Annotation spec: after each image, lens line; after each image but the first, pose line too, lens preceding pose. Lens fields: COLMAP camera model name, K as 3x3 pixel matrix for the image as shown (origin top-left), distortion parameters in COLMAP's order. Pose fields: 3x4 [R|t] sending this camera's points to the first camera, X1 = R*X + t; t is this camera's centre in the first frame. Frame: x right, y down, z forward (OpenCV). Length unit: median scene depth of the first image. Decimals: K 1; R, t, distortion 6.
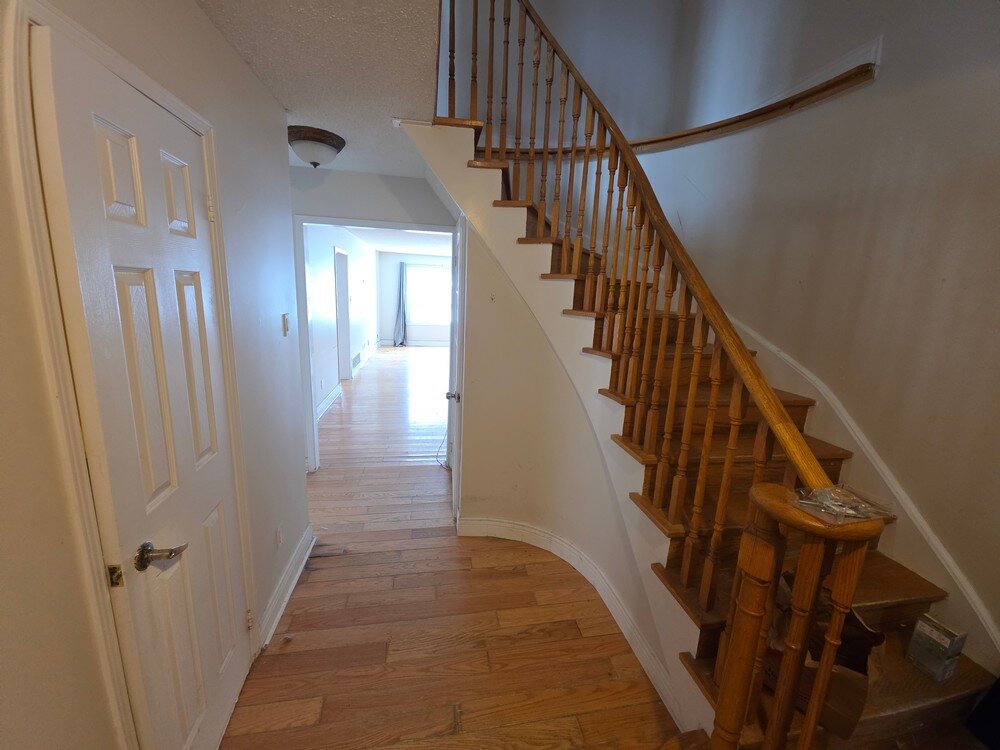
lens RADIAL K [[400.9, 0, 494.3], [0, 400.9, 370.0], [0, 0, 1]] dist [0.005800, -0.002539]
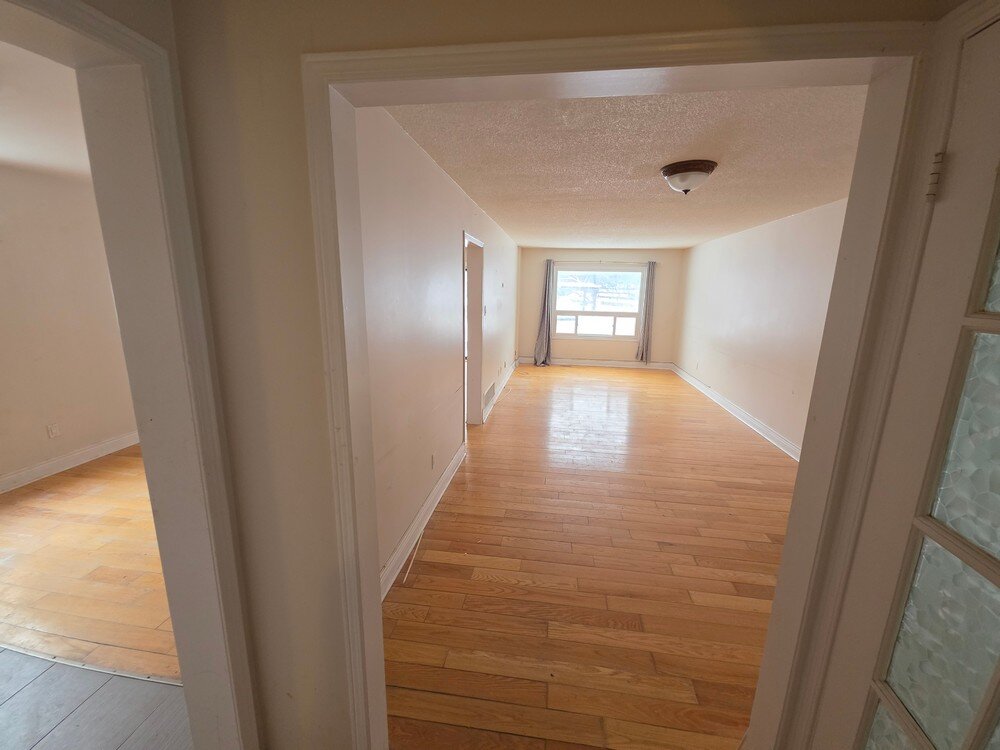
lens RADIAL K [[400.9, 0, 502.6], [0, 400.9, 370.7], [0, 0, 1]] dist [0.005800, -0.002539]
pose [[0.955933, 0.036081, -0.291358, -0.080233], [-0.037549, 0.999295, 0.000554, -0.048614], [0.291172, 0.010411, 0.956614, 0.224676]]
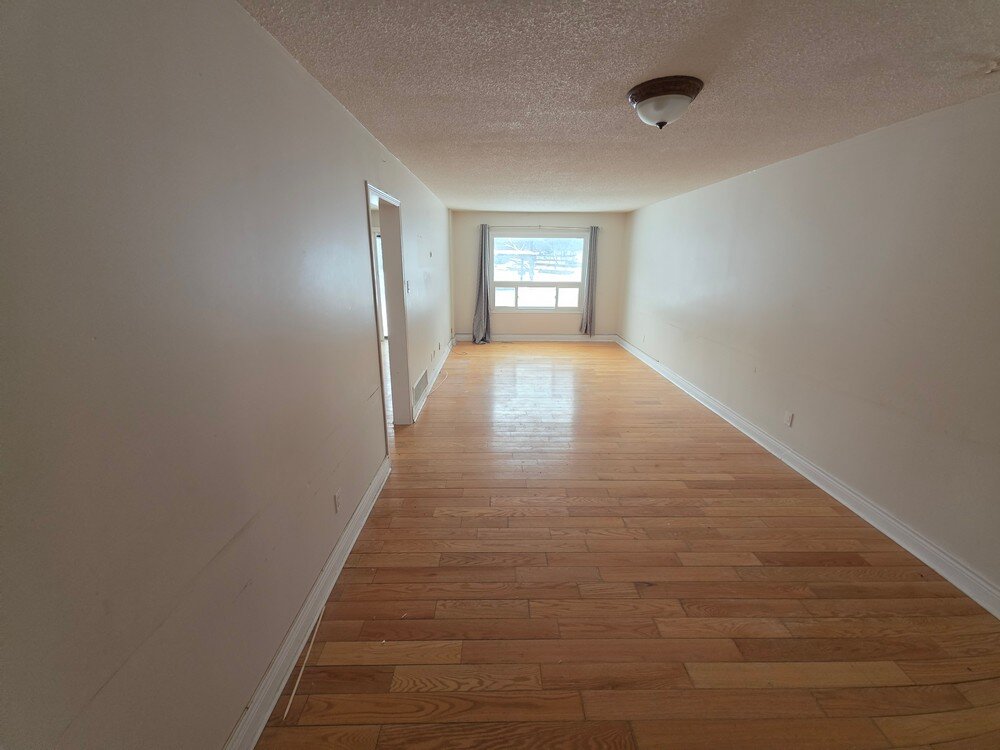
lens RADIAL K [[400.9, 0, 498.5], [0, 400.9, 368.7], [0, 0, 1]] dist [0.005800, -0.002539]
pose [[0.987631, 0.005529, -0.156701, -0.092849], [0.005294, 0.997633, 0.068562, -0.065257], [0.156710, -0.068544, 0.985263, 0.295125]]
